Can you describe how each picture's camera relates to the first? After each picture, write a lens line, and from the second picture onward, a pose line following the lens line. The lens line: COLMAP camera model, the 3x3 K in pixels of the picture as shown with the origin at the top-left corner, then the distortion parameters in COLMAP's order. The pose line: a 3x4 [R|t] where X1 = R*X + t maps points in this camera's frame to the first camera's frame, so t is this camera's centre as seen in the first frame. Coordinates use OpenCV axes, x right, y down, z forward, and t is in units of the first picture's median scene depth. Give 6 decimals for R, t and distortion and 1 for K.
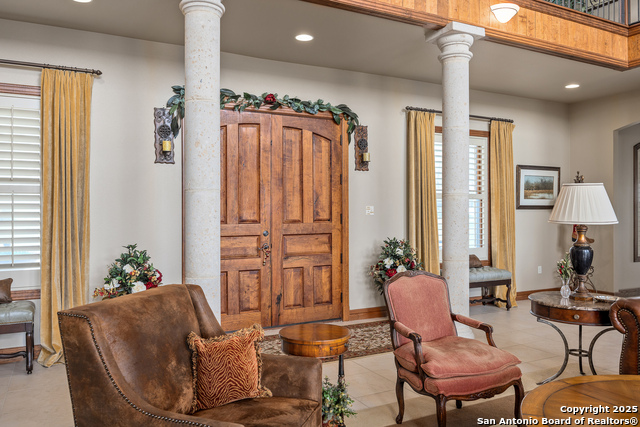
lens RADIAL K [[503.3, 0, 314.5], [0, 503.3, 216.9], [0, 0, 1]] dist [-0.004229, -0.000716]
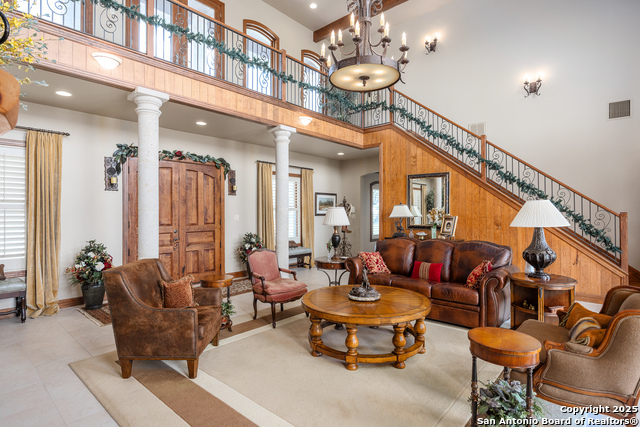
lens RADIAL K [[328.8, 0, 316.1], [0, 328.8, 209.3], [0, 0, 1]] dist [-0.003083, -0.000339]
pose [[0.935256, 0.004046, 0.353950, -0.053928], [0.004672, 0.999707, -0.023771, -0.017266], [-0.353942, 0.023886, 0.934962, -0.263484]]
